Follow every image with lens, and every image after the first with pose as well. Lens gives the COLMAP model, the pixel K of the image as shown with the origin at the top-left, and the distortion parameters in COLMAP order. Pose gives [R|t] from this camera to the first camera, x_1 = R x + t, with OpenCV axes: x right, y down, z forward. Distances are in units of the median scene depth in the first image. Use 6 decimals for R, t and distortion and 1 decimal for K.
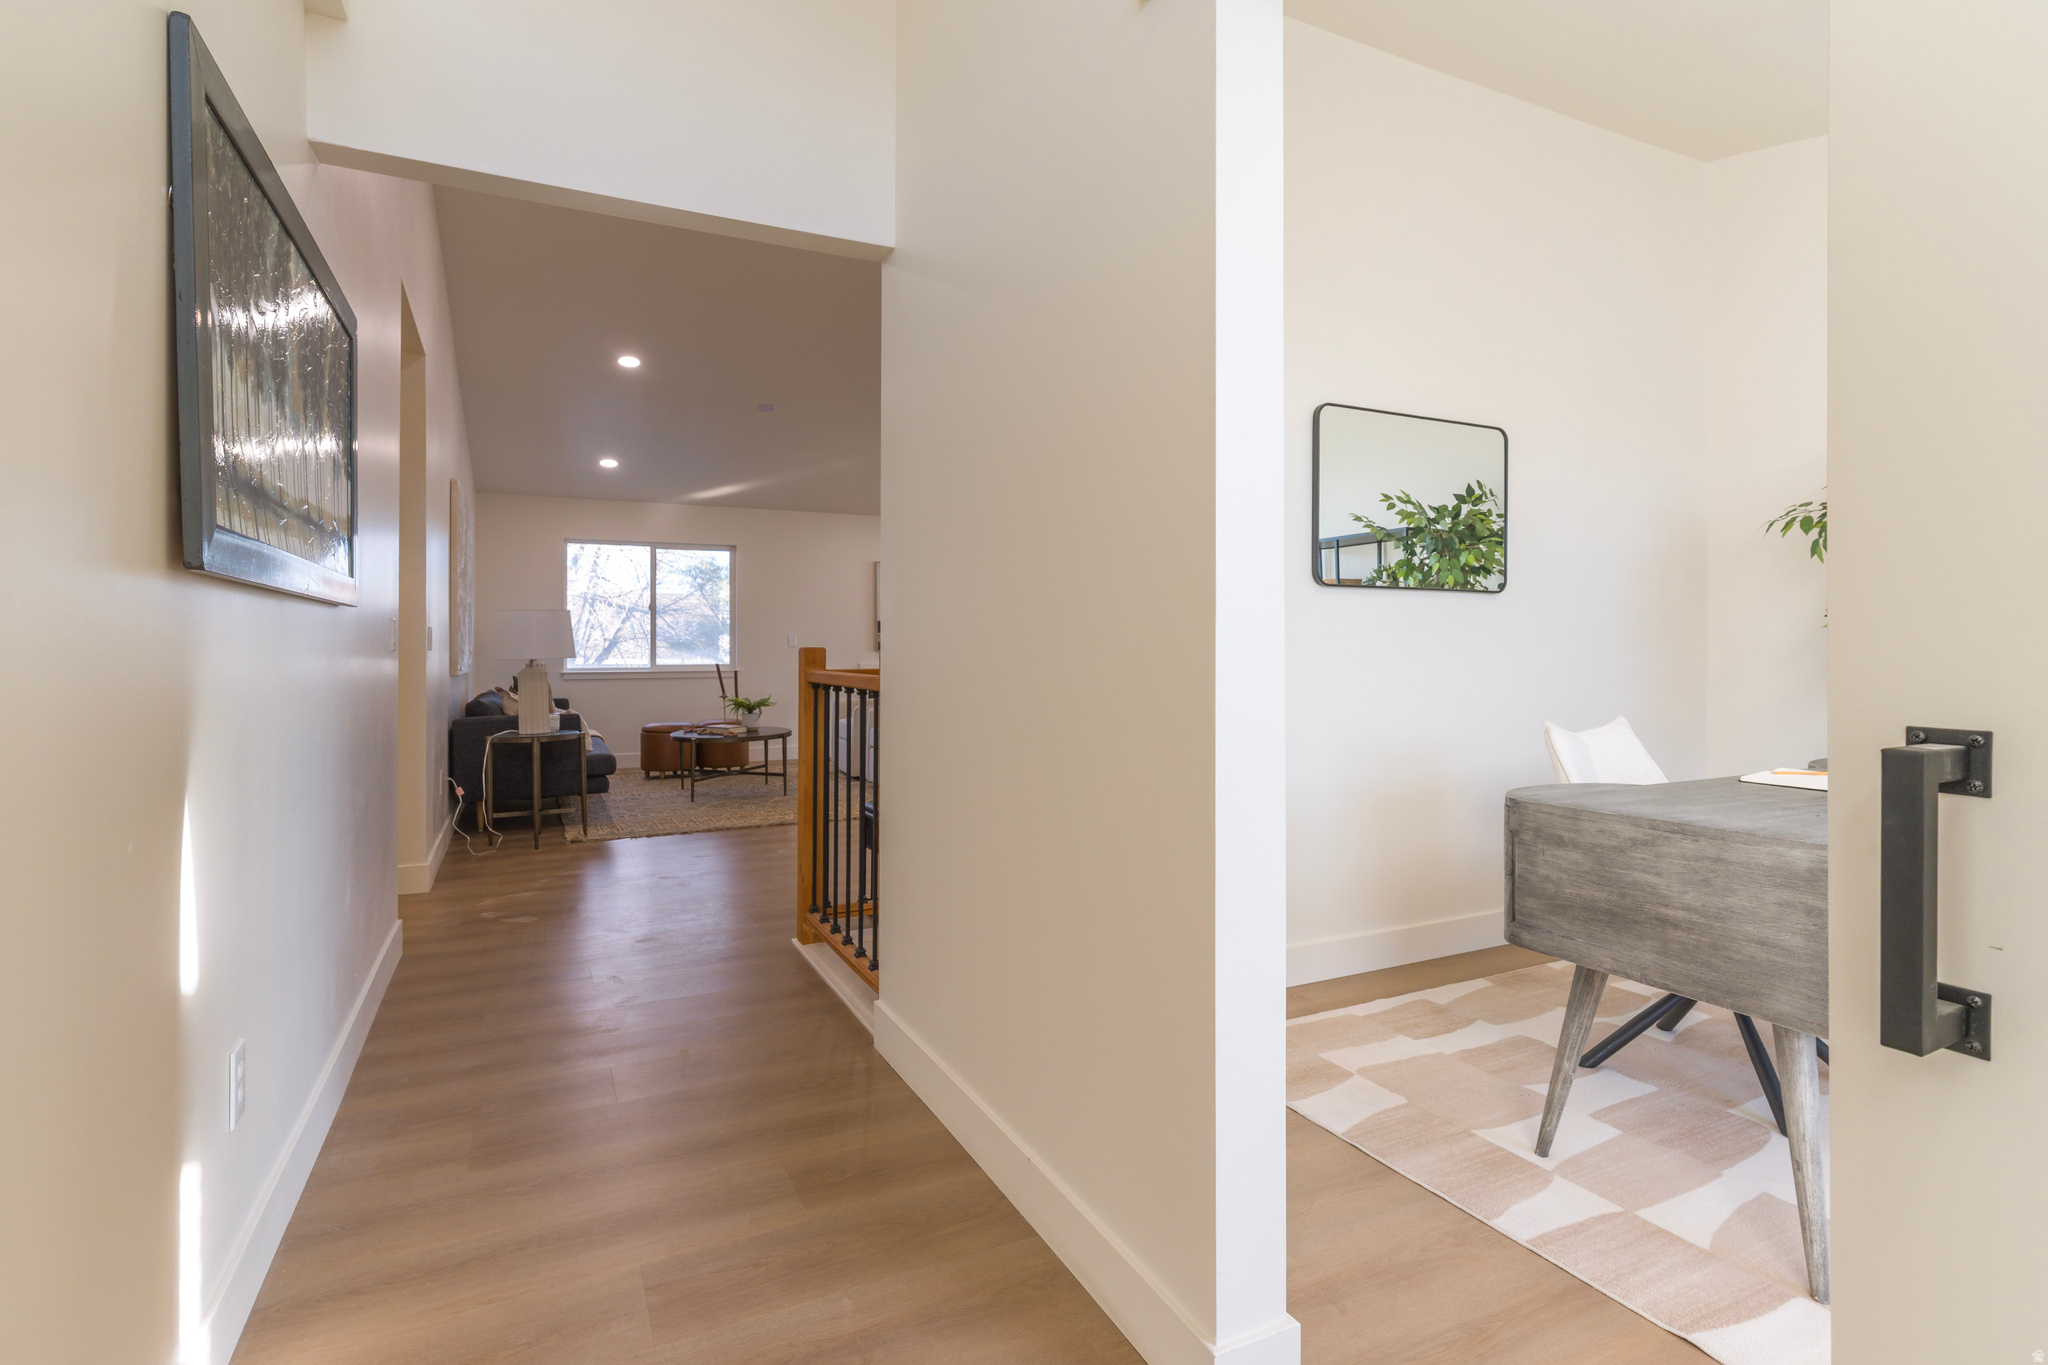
lens RADIAL K [[989.5, 0, 1017.1], [0, 989.5, 652.8], [0, 0, 1]] dist [0.003759, 0.001358]
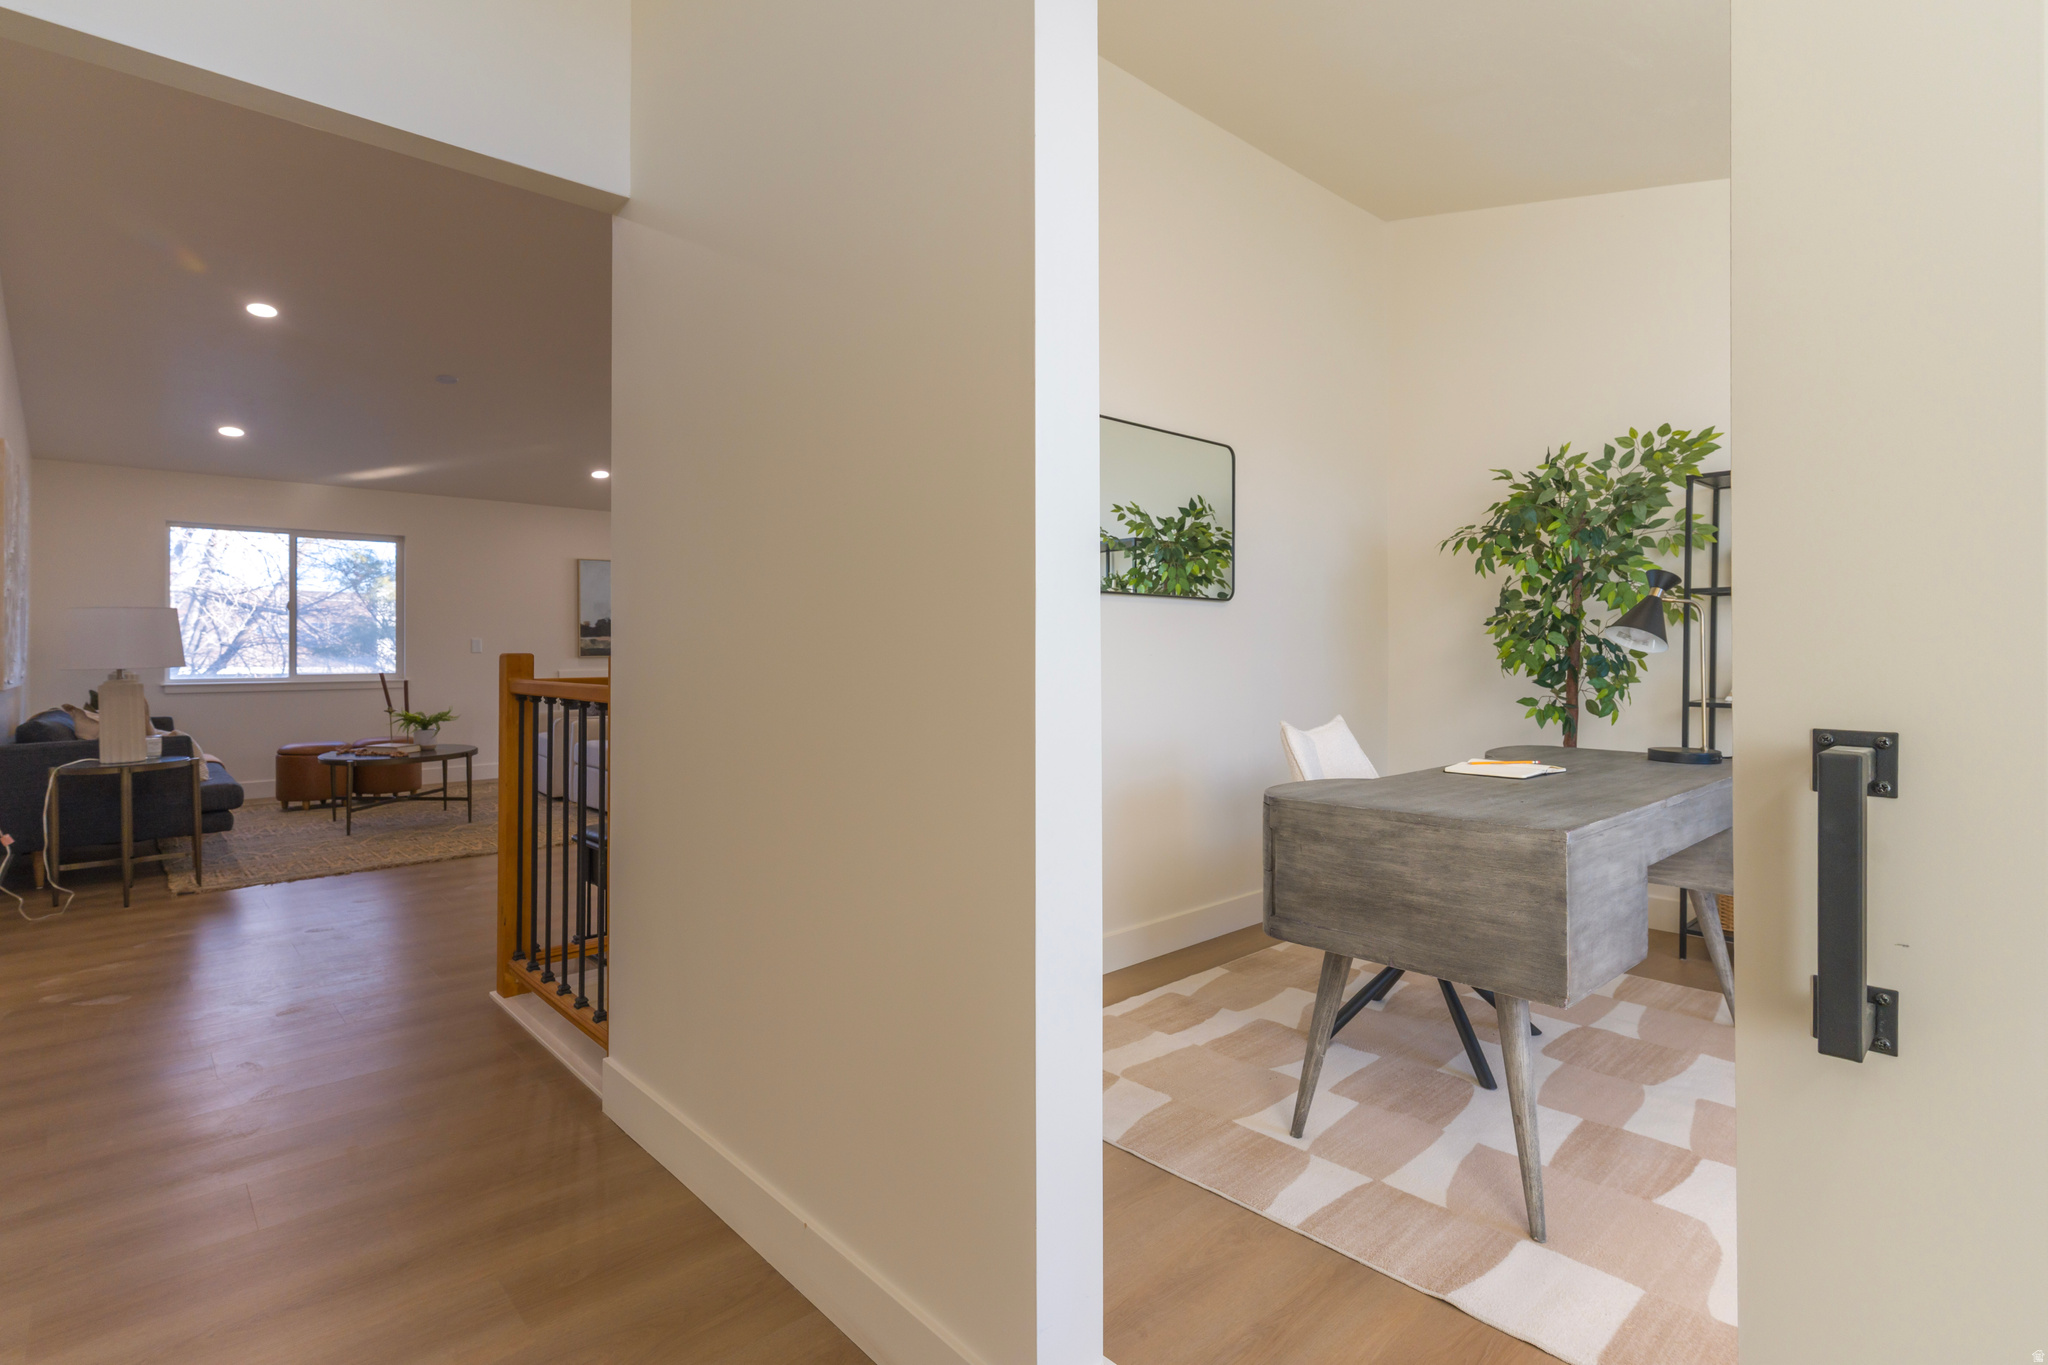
lens RADIAL K [[989.5, 0, 1016.3], [0, 989.5, 651.1], [0, 0, 1]] dist [0.003759, 0.001358]
pose [[0.960503, -0.001473, 0.278266, -0.035019], [0.003404, 0.999973, -0.006454, -0.000327], [-0.278249, 0.007147, 0.960482, 0.055602]]
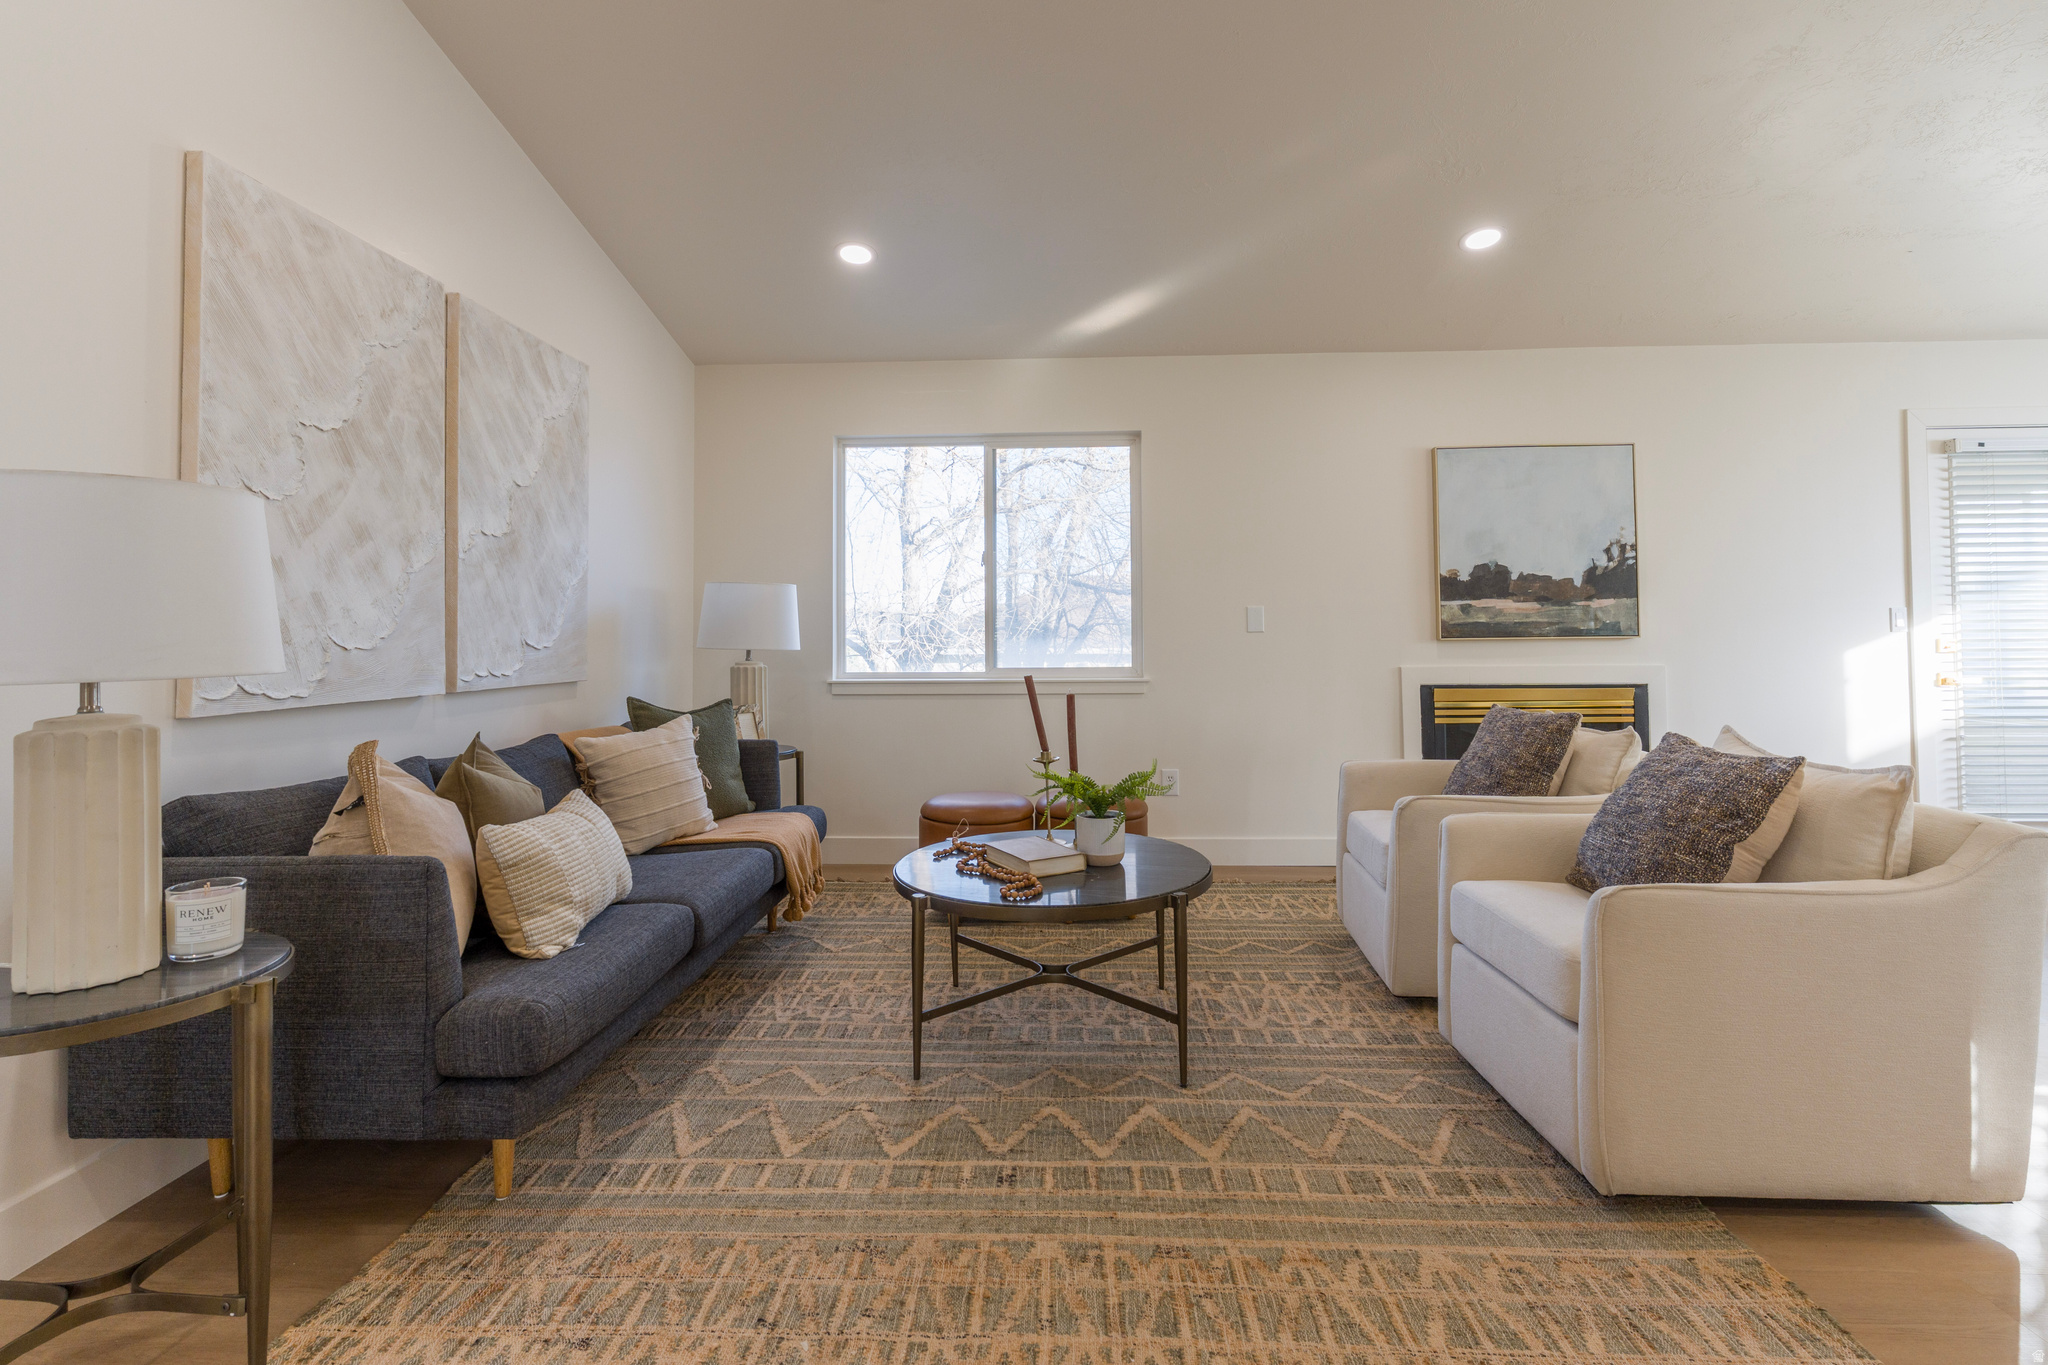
lens RADIAL K [[989.5, 0, 1031.2], [0, 989.5, 624.6], [0, 0, 1]] dist [0.003759, 0.001358]
pose [[0.879103, -0.007801, -0.476567, -0.305560], [0.000997, 0.999894, -0.014529, -0.010049], [0.476630, 0.012297, 0.879018, 1.738781]]
